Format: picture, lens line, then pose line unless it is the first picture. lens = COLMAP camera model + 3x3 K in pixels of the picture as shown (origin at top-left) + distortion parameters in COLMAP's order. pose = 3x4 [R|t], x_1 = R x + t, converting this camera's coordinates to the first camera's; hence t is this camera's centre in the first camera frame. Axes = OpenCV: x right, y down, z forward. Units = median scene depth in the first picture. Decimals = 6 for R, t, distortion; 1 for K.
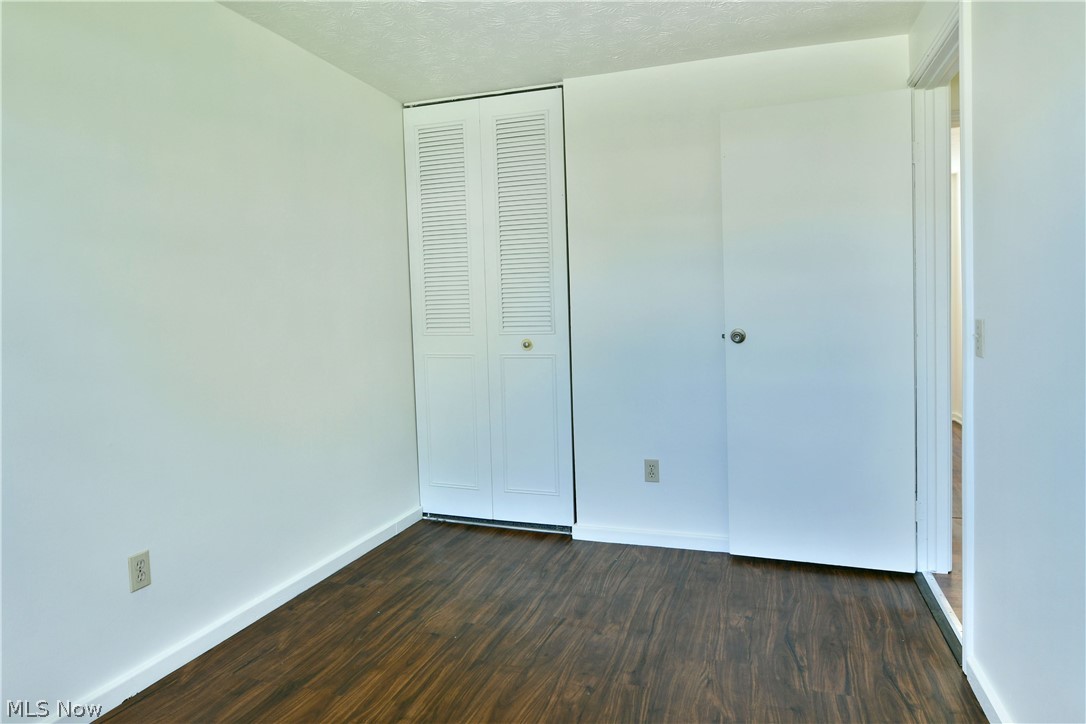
lens RADIAL K [[668.6, 0, 546.0], [0, 668.6, 351.7], [0, 0, 1]] dist [-0.010392, -0.006165]
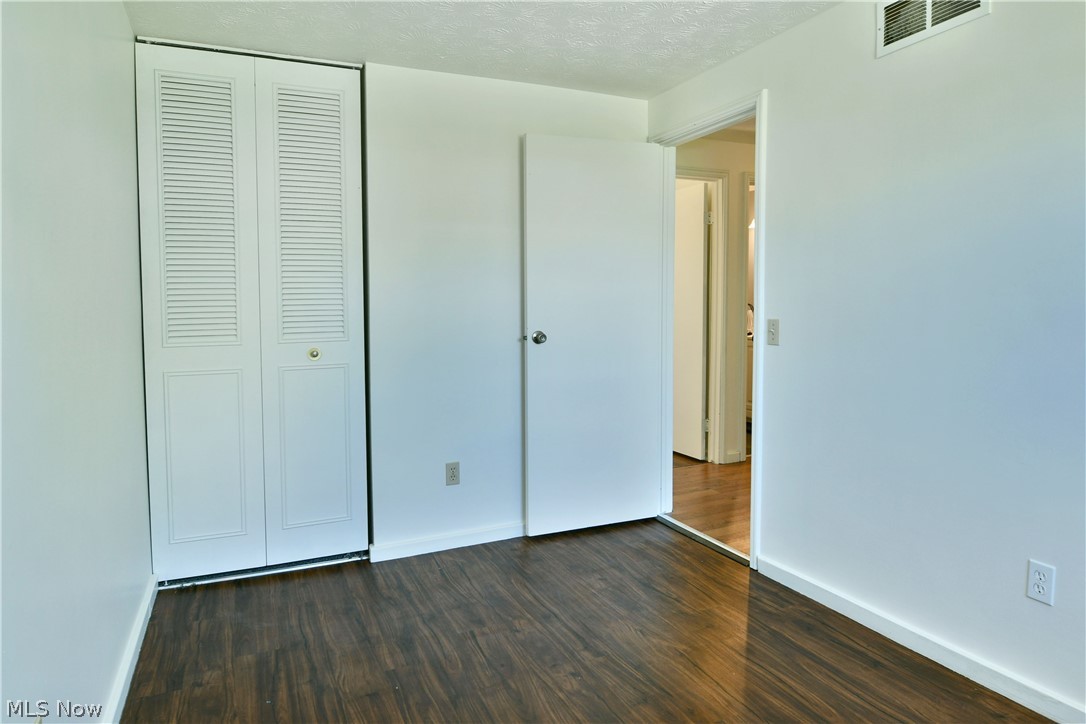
lens RADIAL K [[668.6, 0, 544.6], [0, 668.6, 356.5], [0, 0, 1]] dist [-0.010392, -0.006165]
pose [[0.725147, -0.039870, 0.687438, -0.479652], [0.045424, 0.998918, 0.010019, -0.002189], [-0.687094, 0.023961, 0.726173, 0.190118]]
